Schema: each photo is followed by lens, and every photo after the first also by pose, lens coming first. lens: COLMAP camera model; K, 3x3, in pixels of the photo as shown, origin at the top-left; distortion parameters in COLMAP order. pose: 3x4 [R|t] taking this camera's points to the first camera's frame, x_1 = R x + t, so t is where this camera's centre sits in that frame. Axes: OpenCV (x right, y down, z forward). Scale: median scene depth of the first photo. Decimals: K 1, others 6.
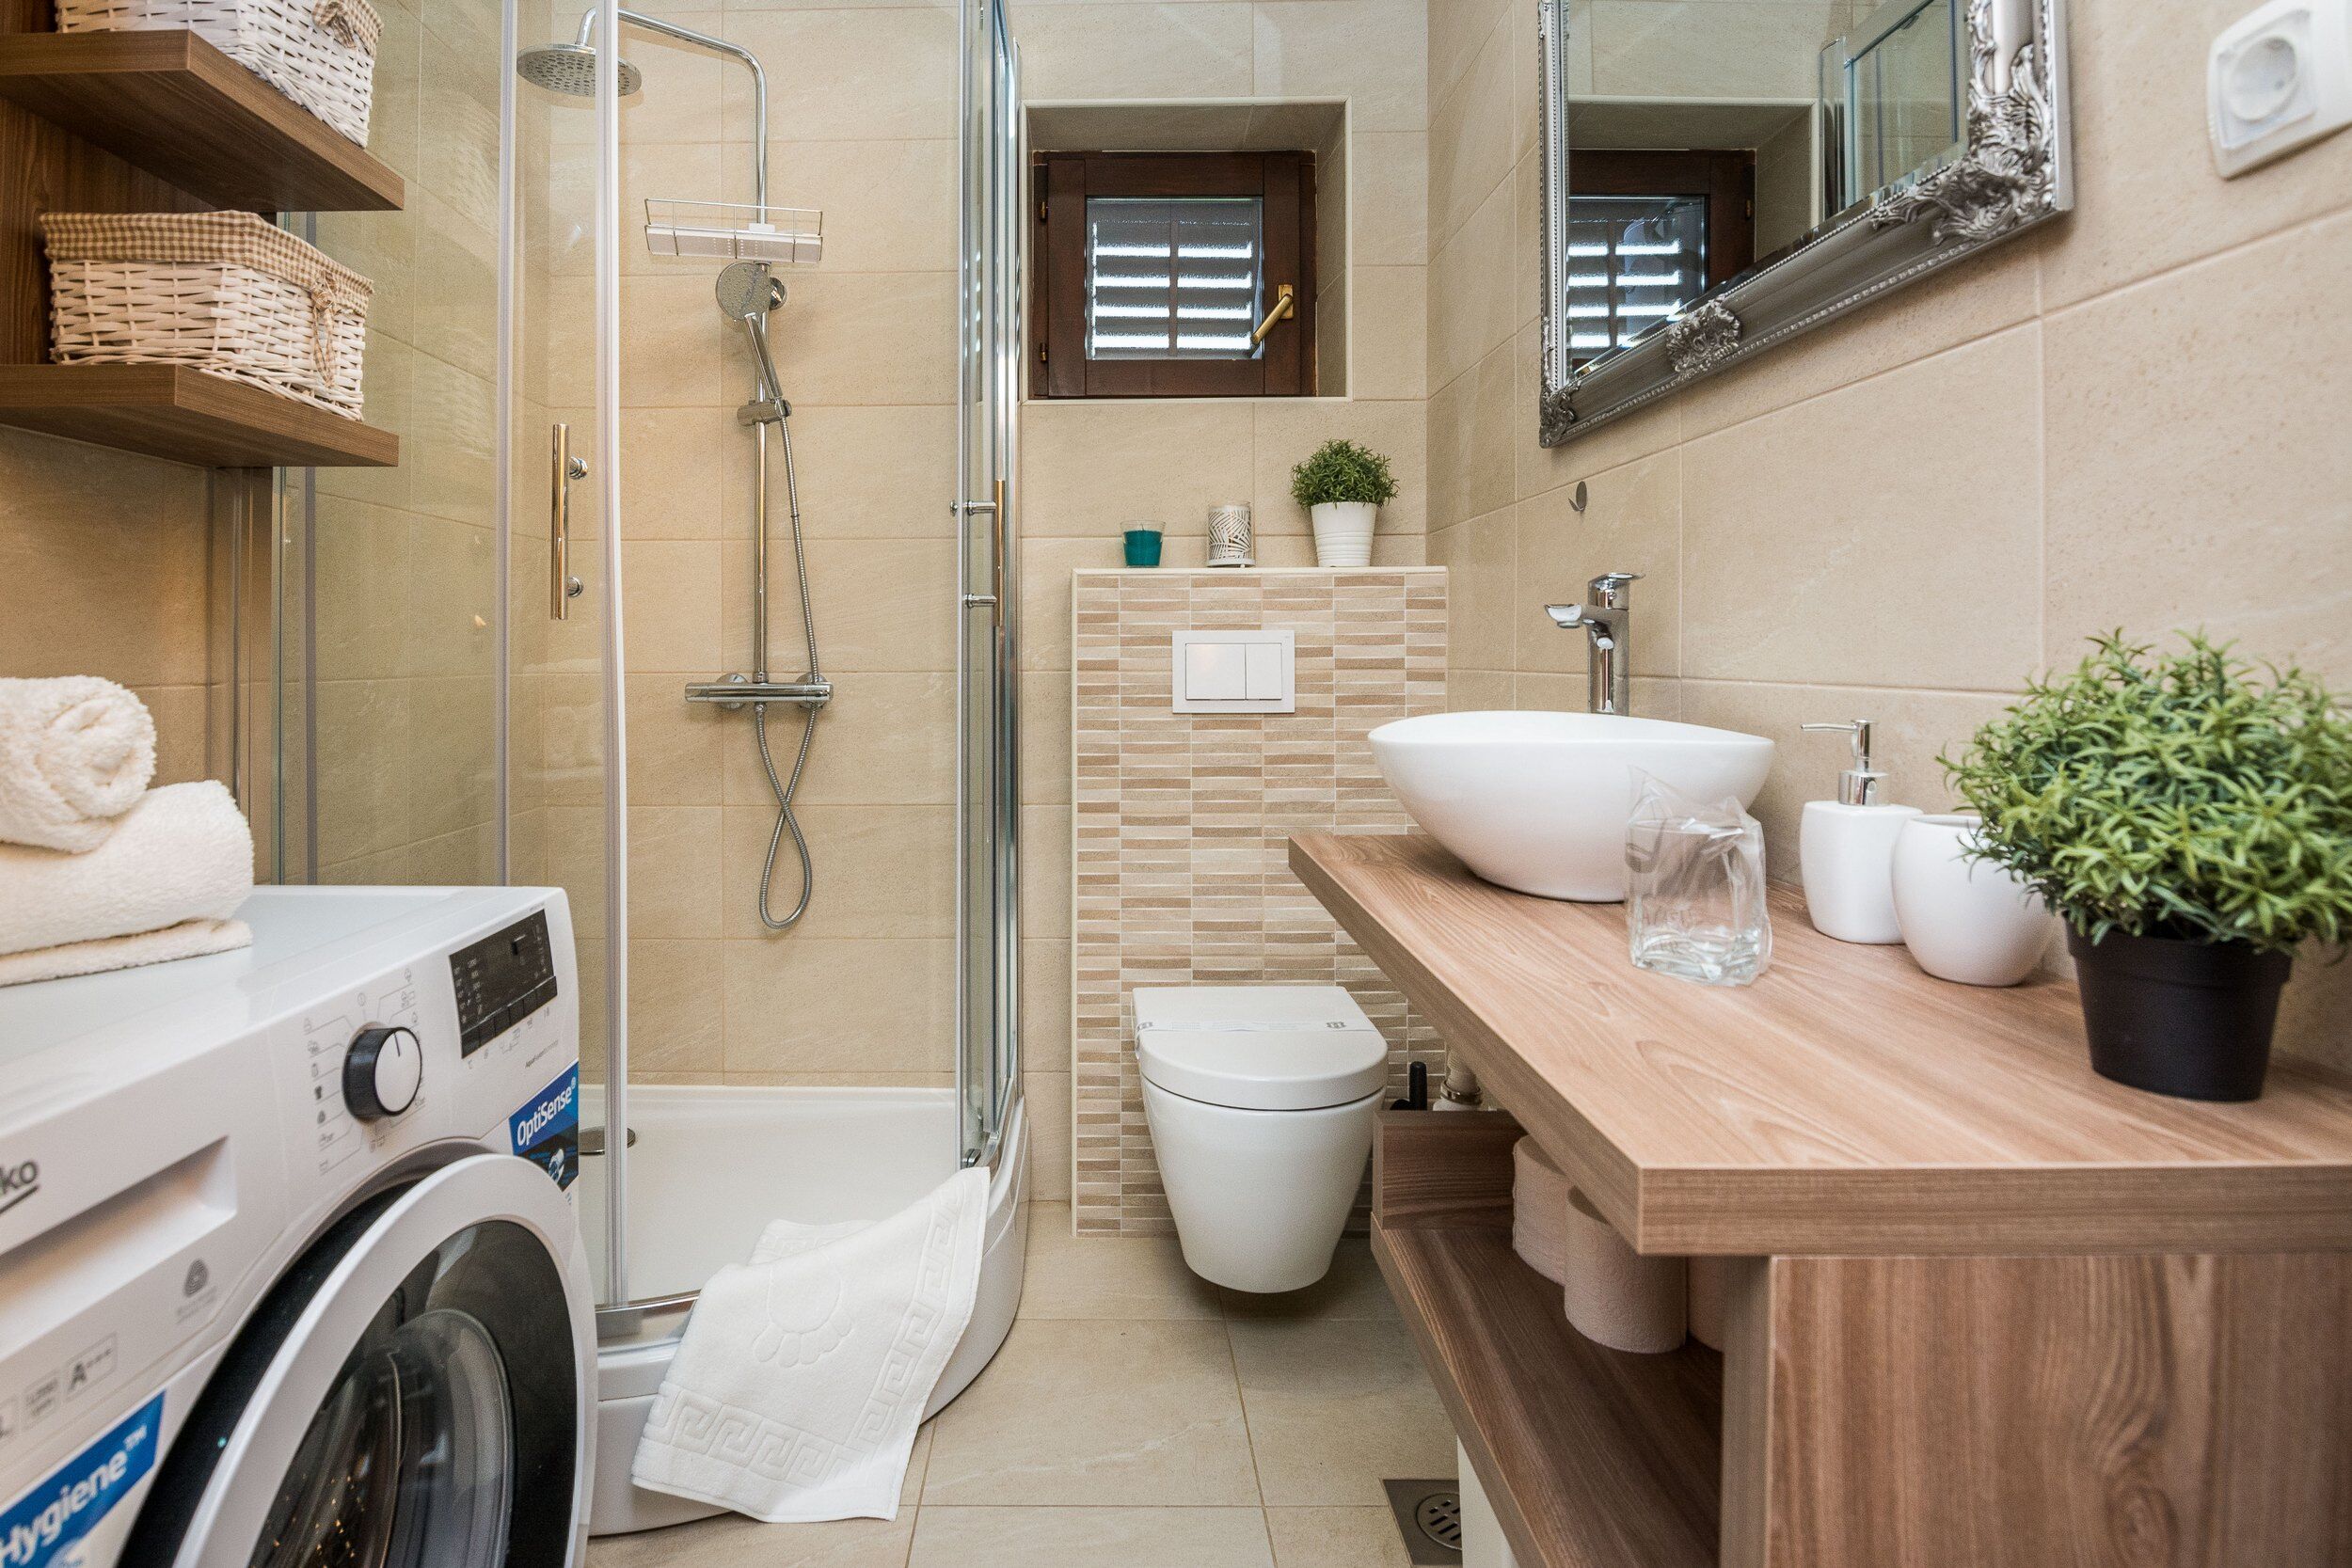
lens RADIAL K [[1203.3, 0, 1088.5], [0, 1203.3, 660.0], [0, 0, 1]] dist [-0.015707, -0.000326]
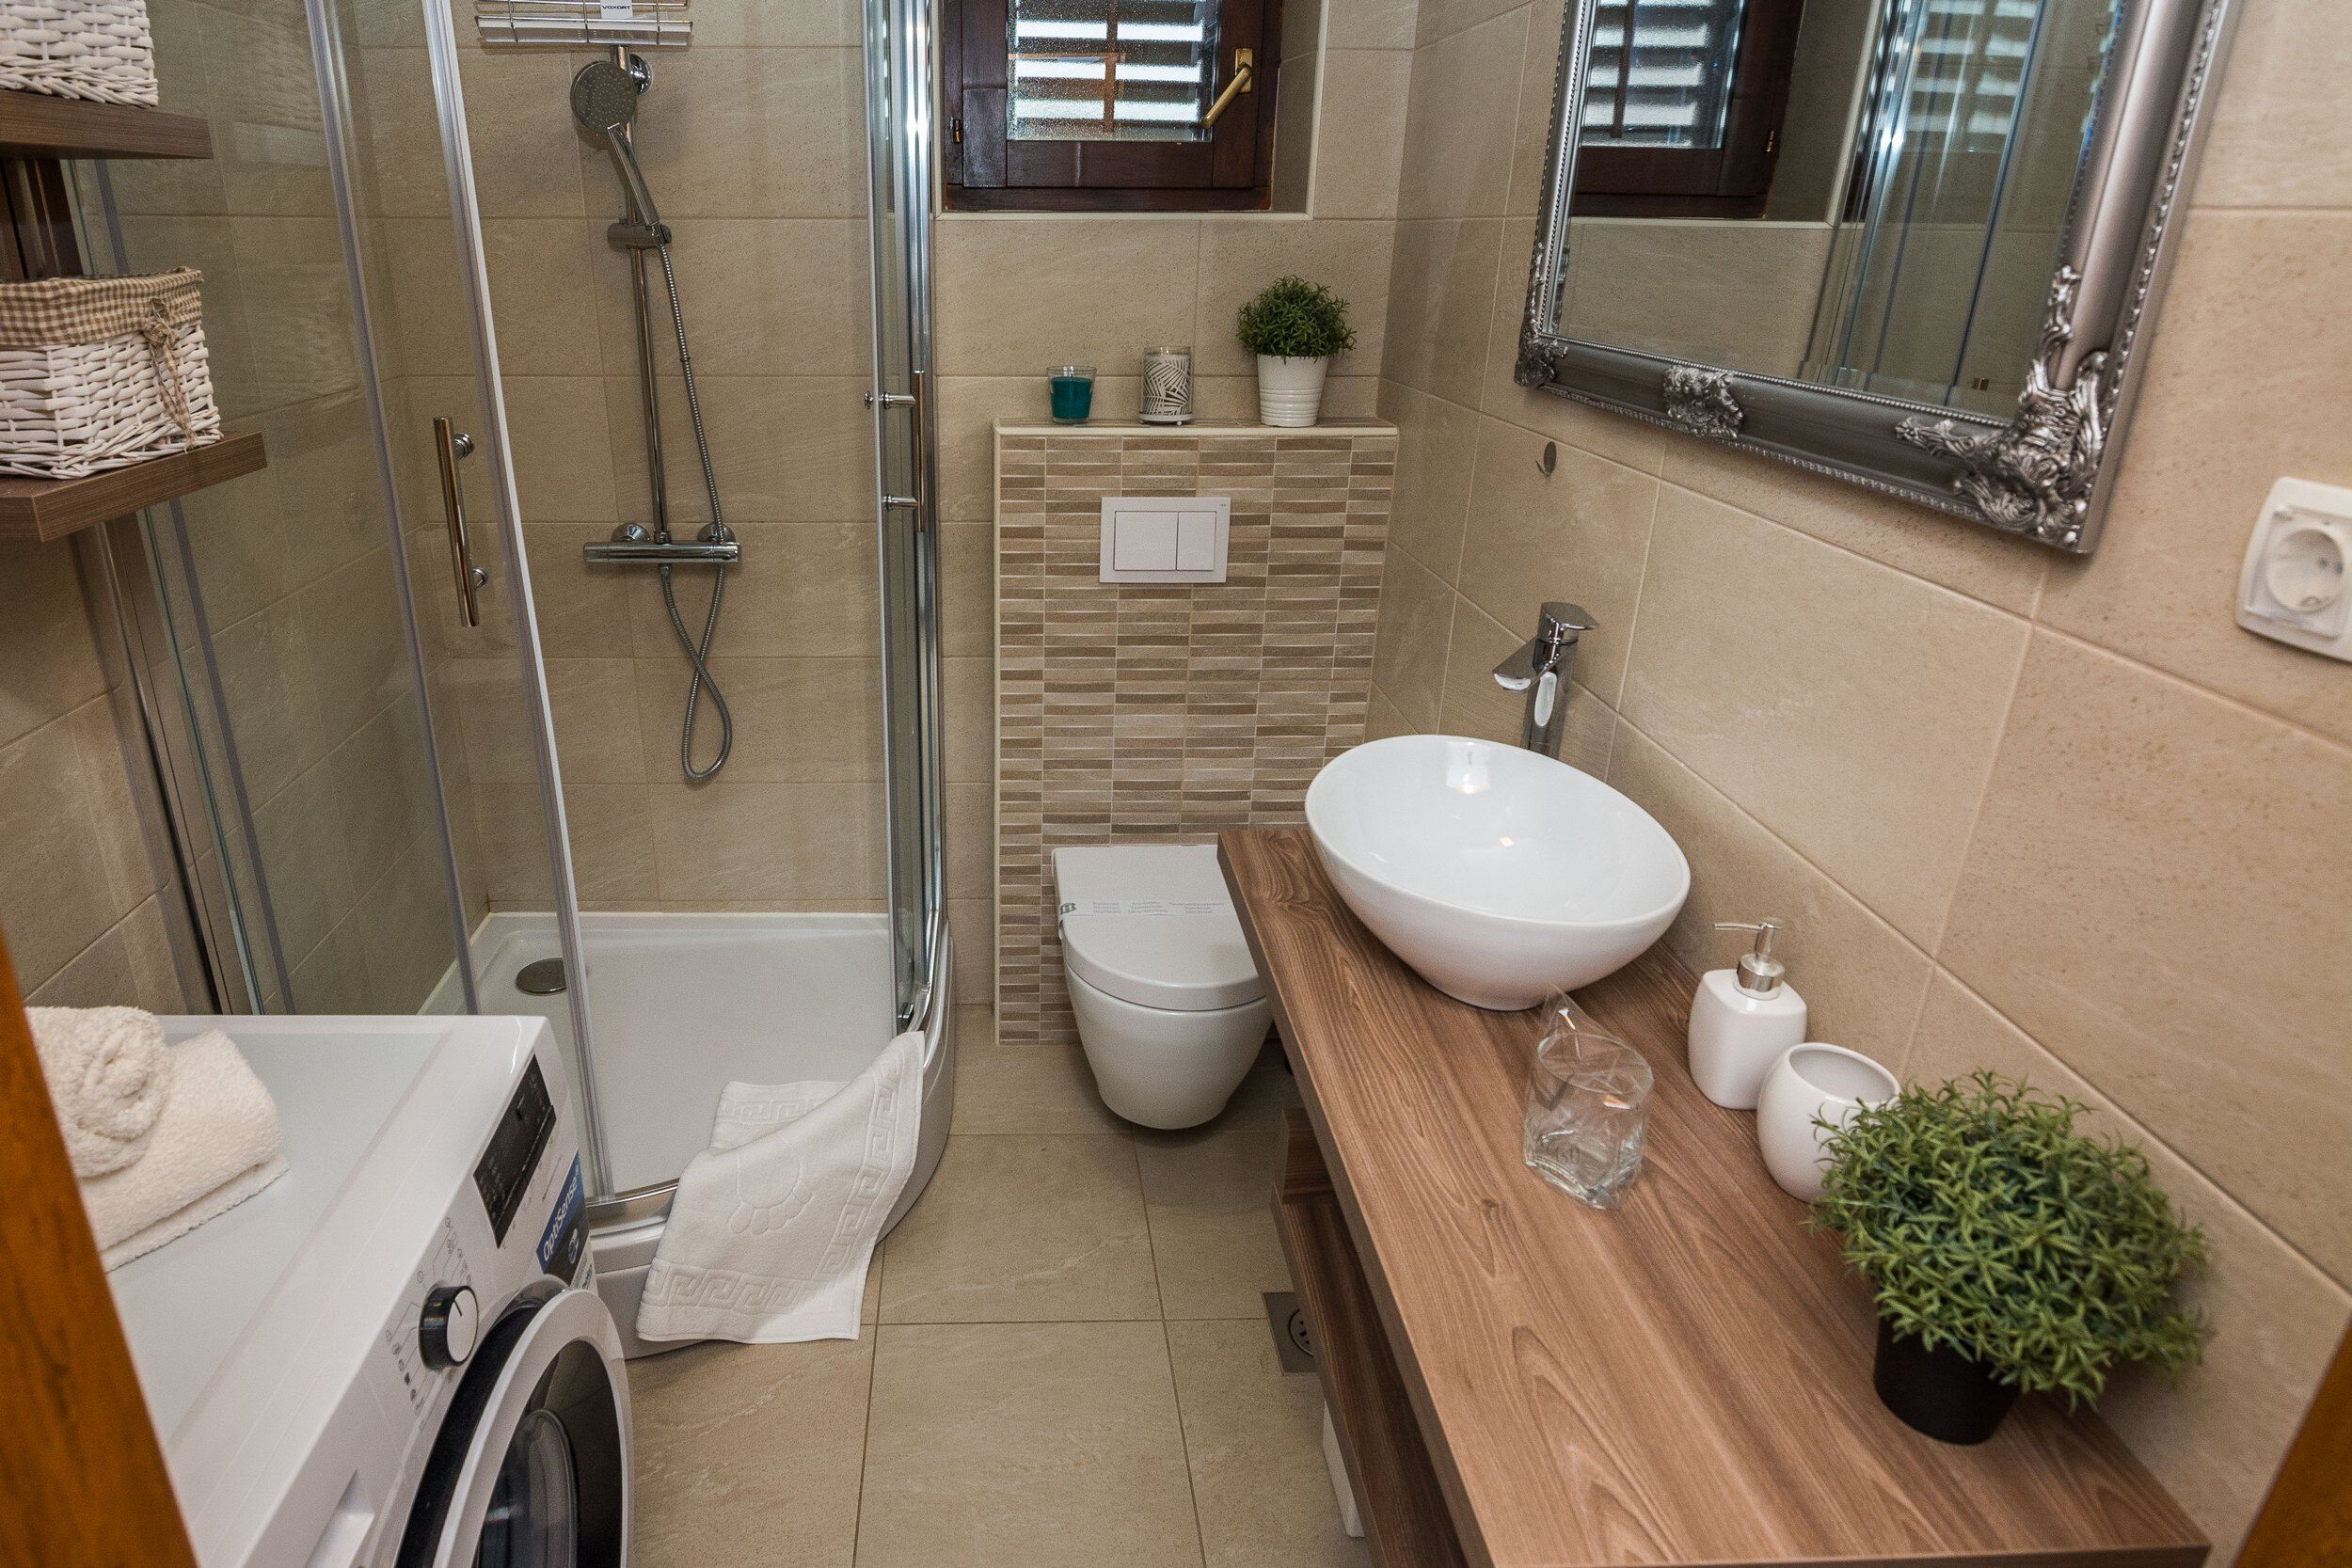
lens RADIAL K [[1279.9, 0, 1025.5], [0, 1279.9, 690.4], [0, 0, 1]] dist [-0.014243, -0.000516]
pose [[0.999450, -0.002492, 0.033058, -0.023484], [-0.009160, 0.937600, 0.347596, -0.231106], [-0.031861, -0.347708, 0.937061, 0.012578]]
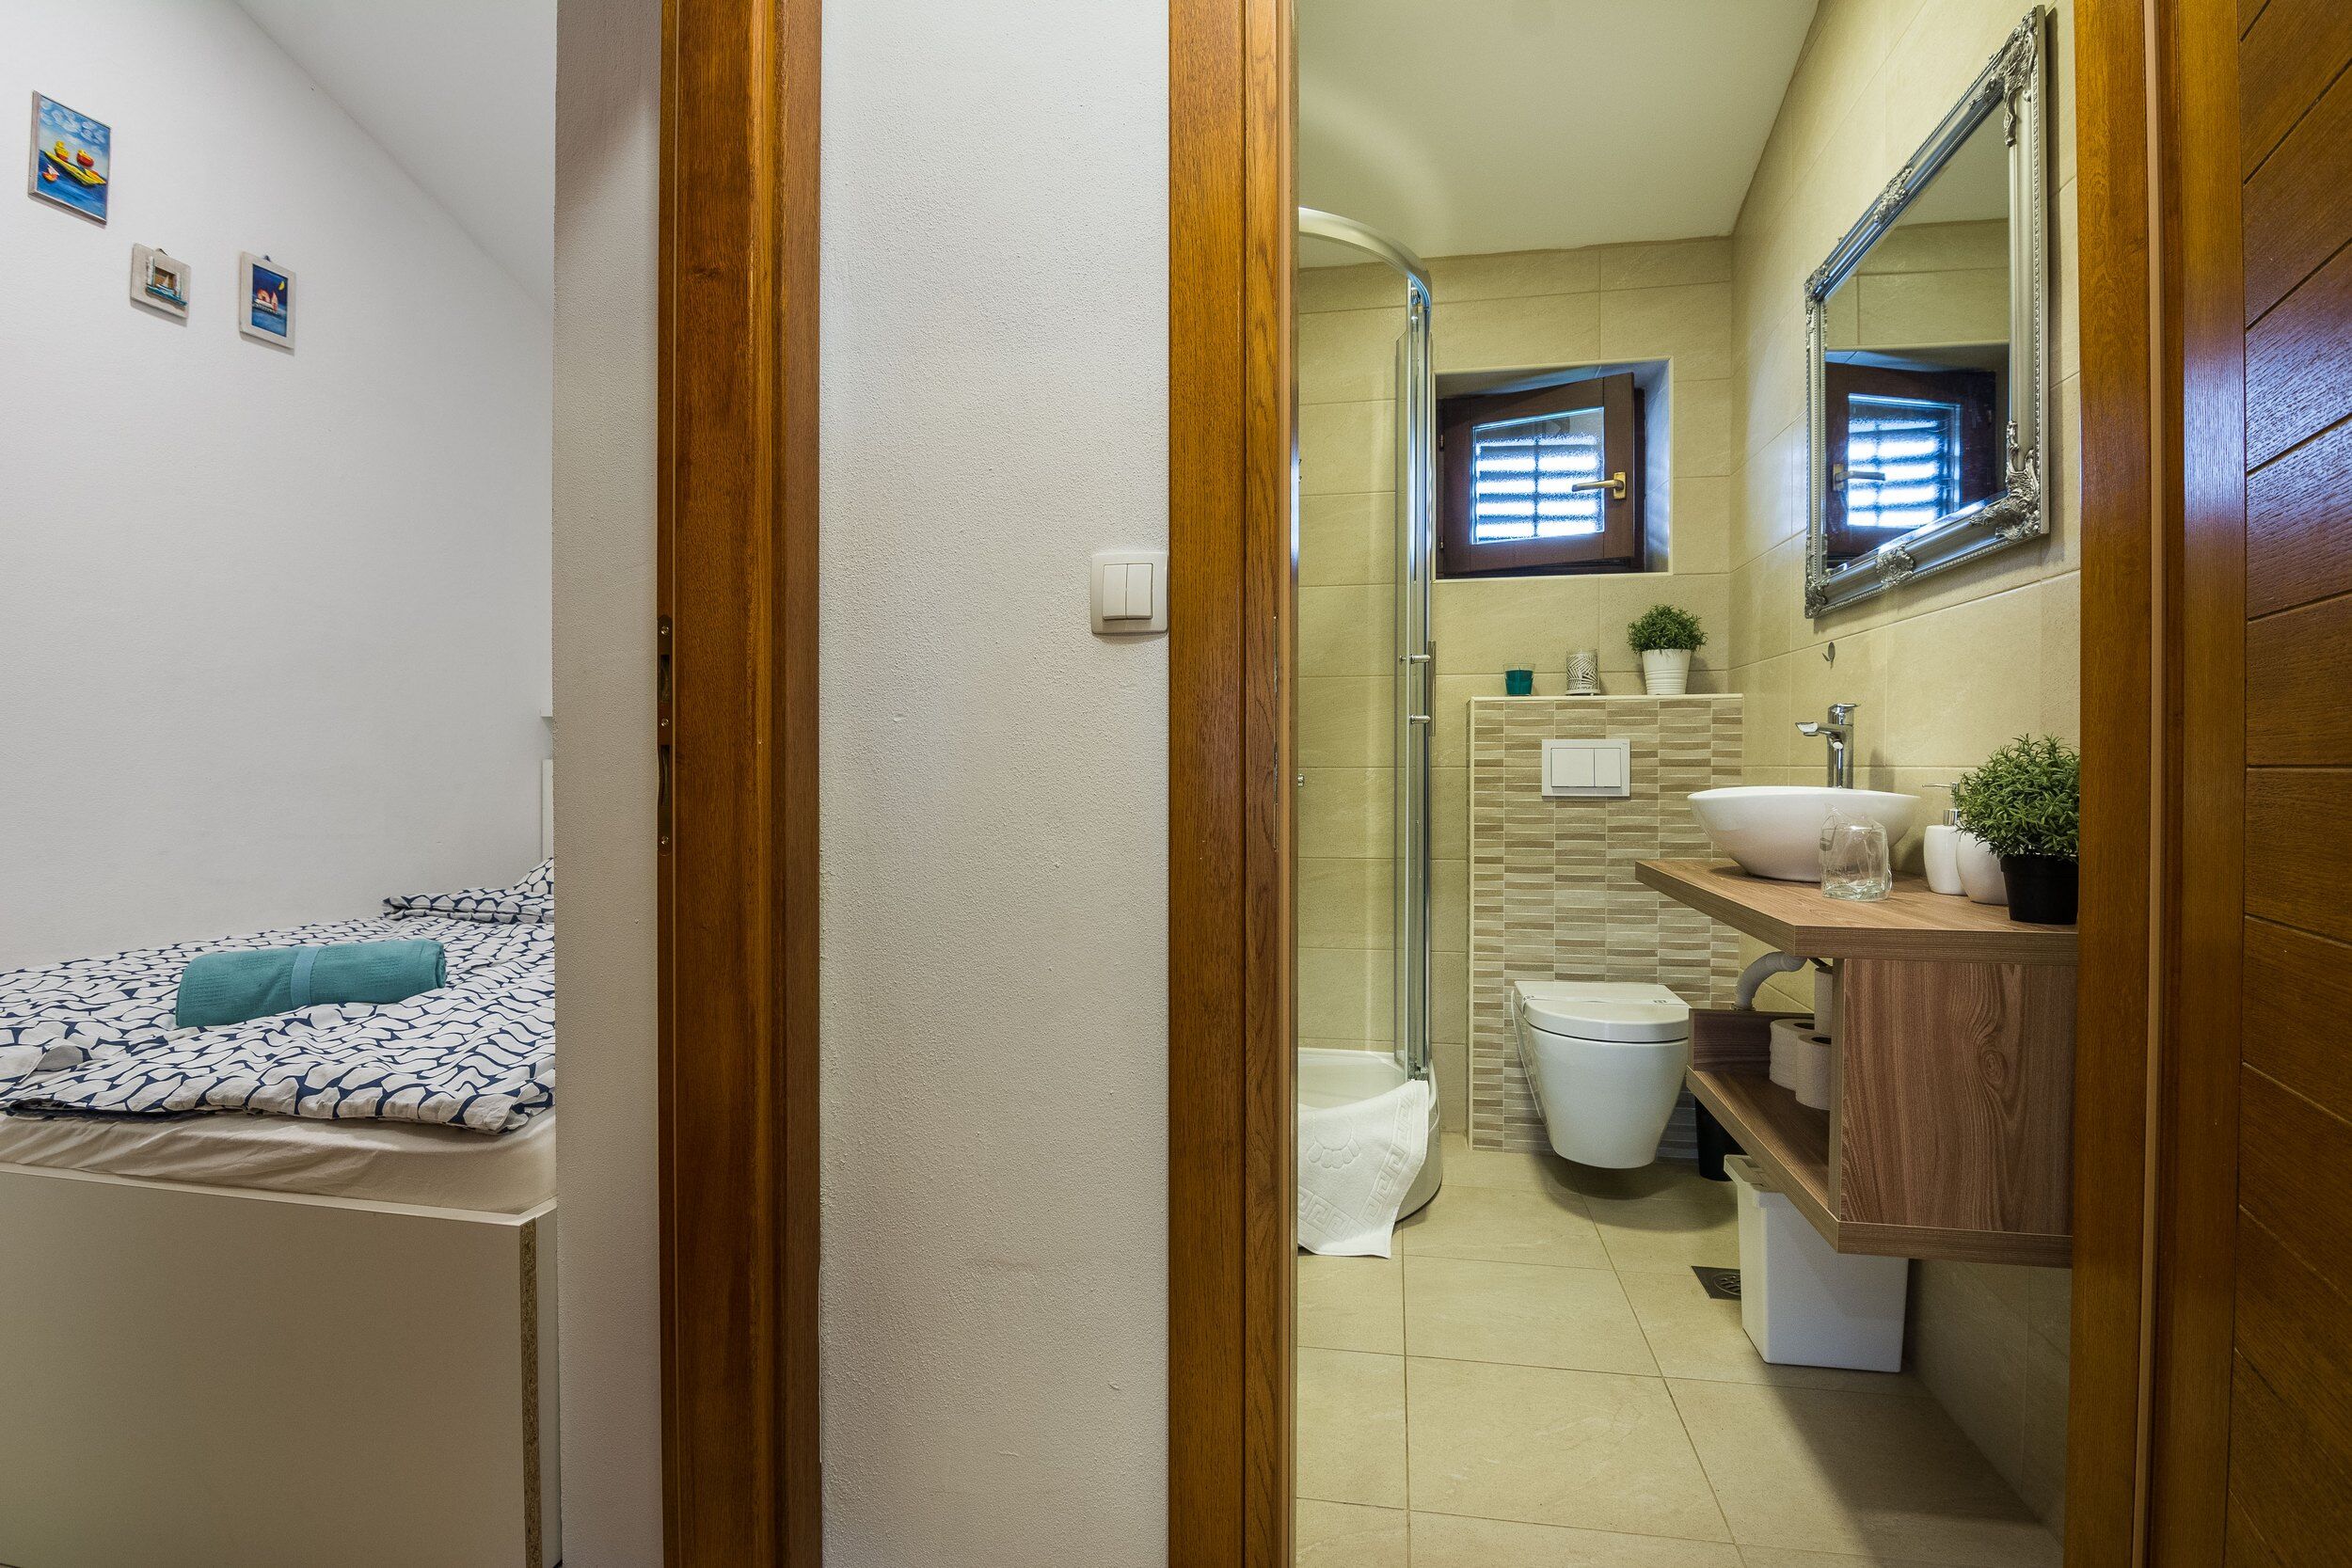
lens RADIAL K [[1182.1, 0, 1176.0], [0, 1182.1, 784.0], [0, 0, 1]] dist [-0.016897, -0.000575]
pose [[0.985298, 0.005562, -0.170755, -0.122814], [-0.003925, 0.999943, 0.009921, 0.017132], [0.170800, -0.009105, 0.985264, -0.483552]]
